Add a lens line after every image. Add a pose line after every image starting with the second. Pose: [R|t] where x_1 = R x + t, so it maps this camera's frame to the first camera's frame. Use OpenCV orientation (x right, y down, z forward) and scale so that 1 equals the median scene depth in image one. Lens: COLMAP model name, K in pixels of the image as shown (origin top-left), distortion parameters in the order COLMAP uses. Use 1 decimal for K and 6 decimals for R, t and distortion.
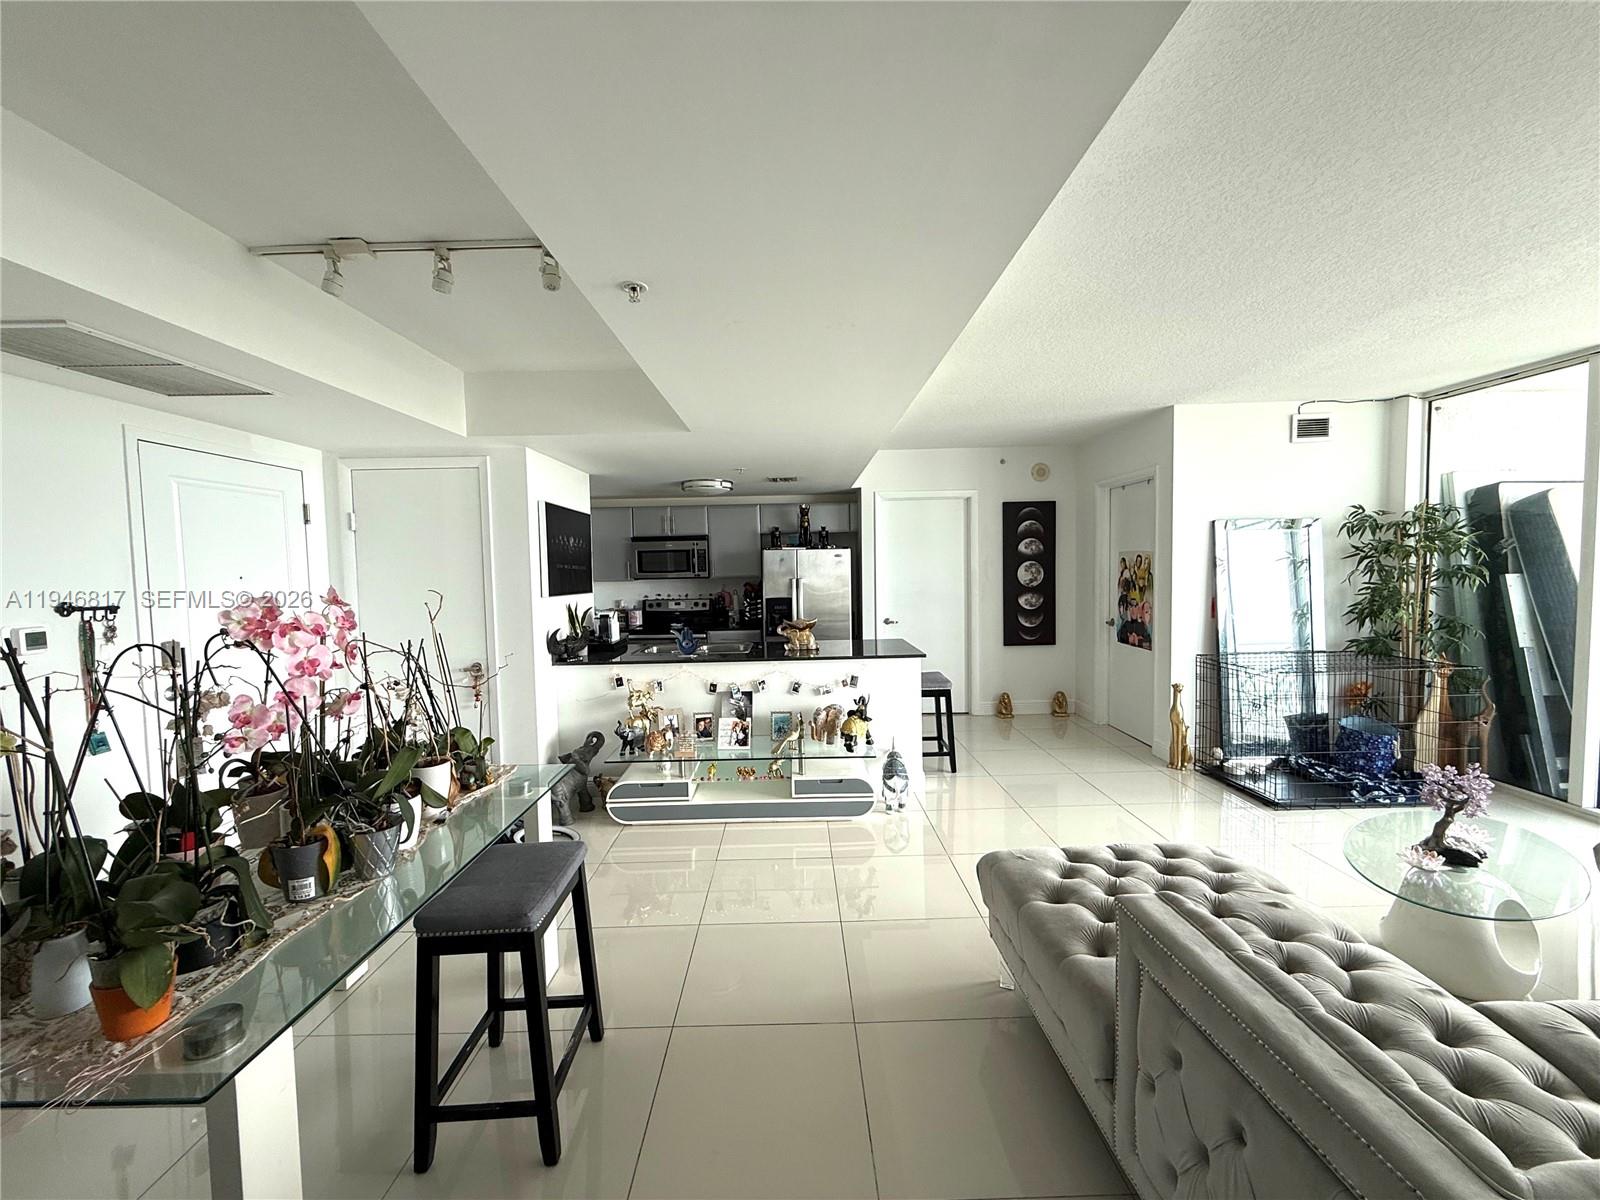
lens RADIAL K [[631.7, 0, 794.7], [0, 631.7, 600.7], [0, 0, 1]] dist [-0.007770, 0.000721]
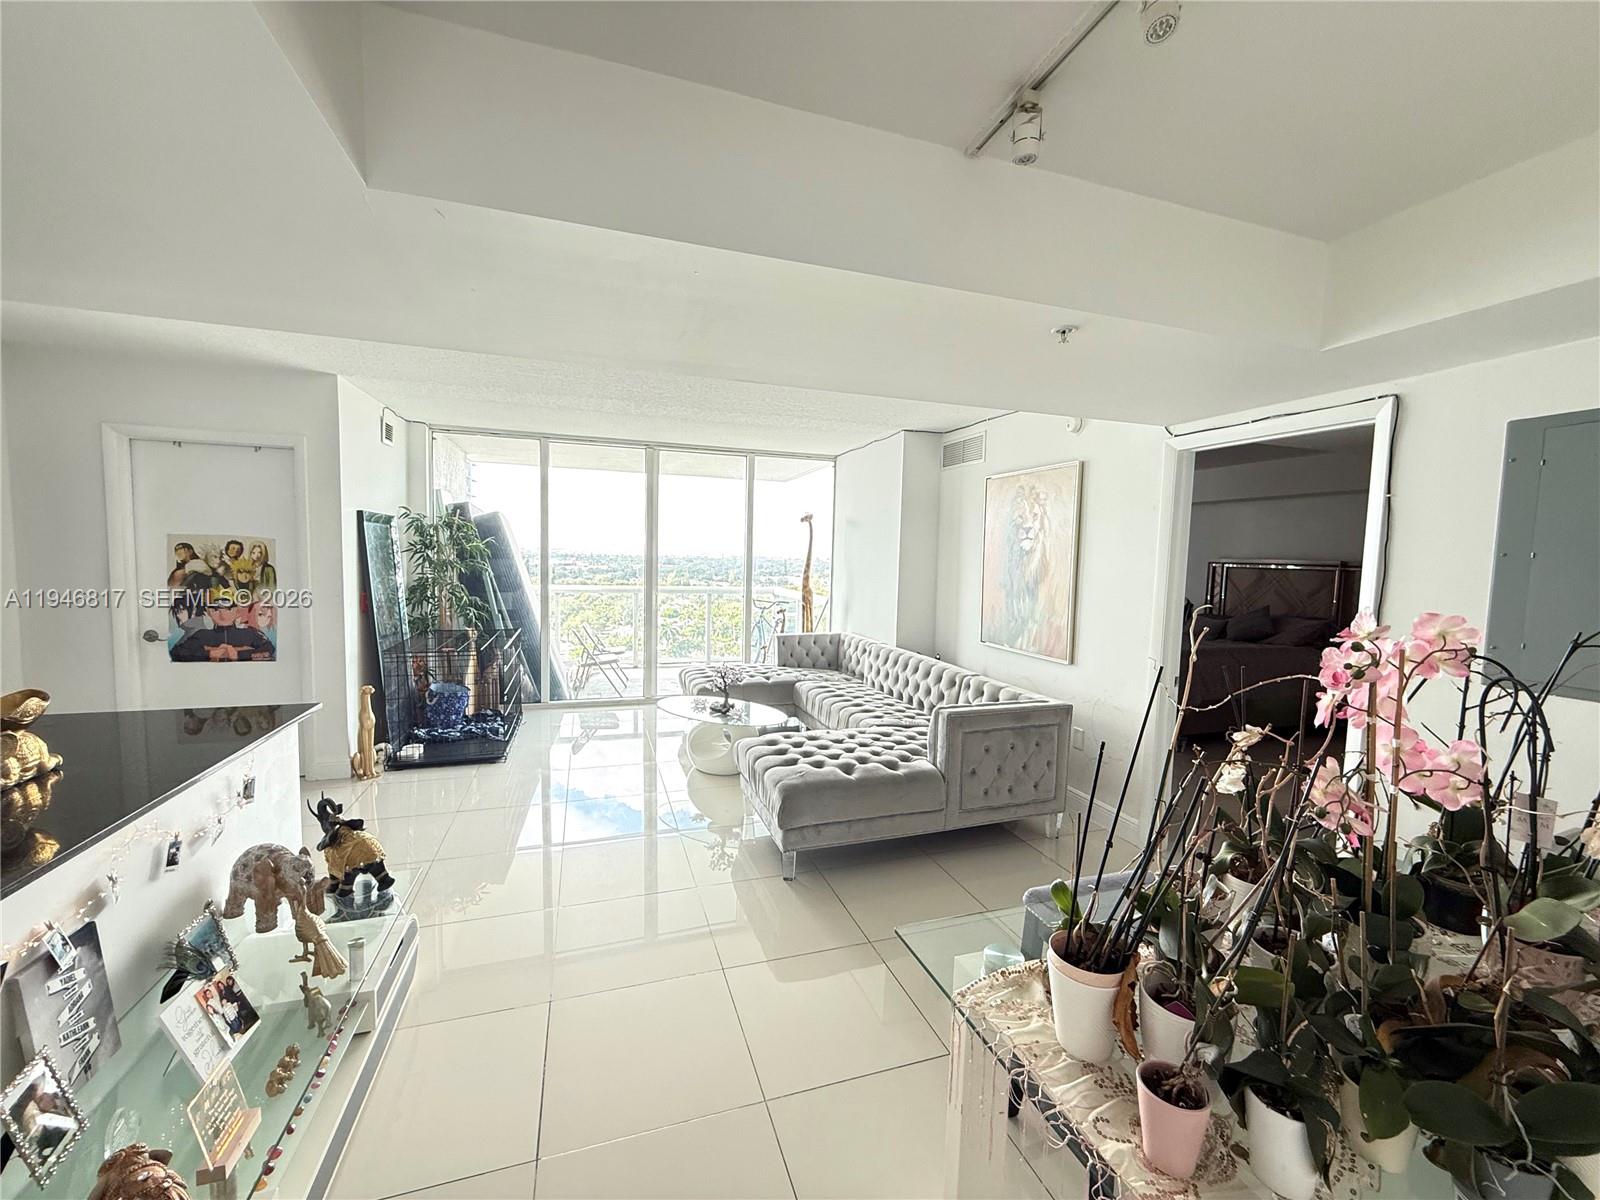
lens RADIAL K [[631.7, 0, 794.7], [0, 631.7, 600.7], [0, 0, 1]] dist [-0.007770, 0.000721]
pose [[-0.303485, -0.054336, 0.951286, -0.457054], [0.034652, 0.997083, 0.068006, -0.033476], [-0.952206, 0.053603, -0.300717, 0.688687]]
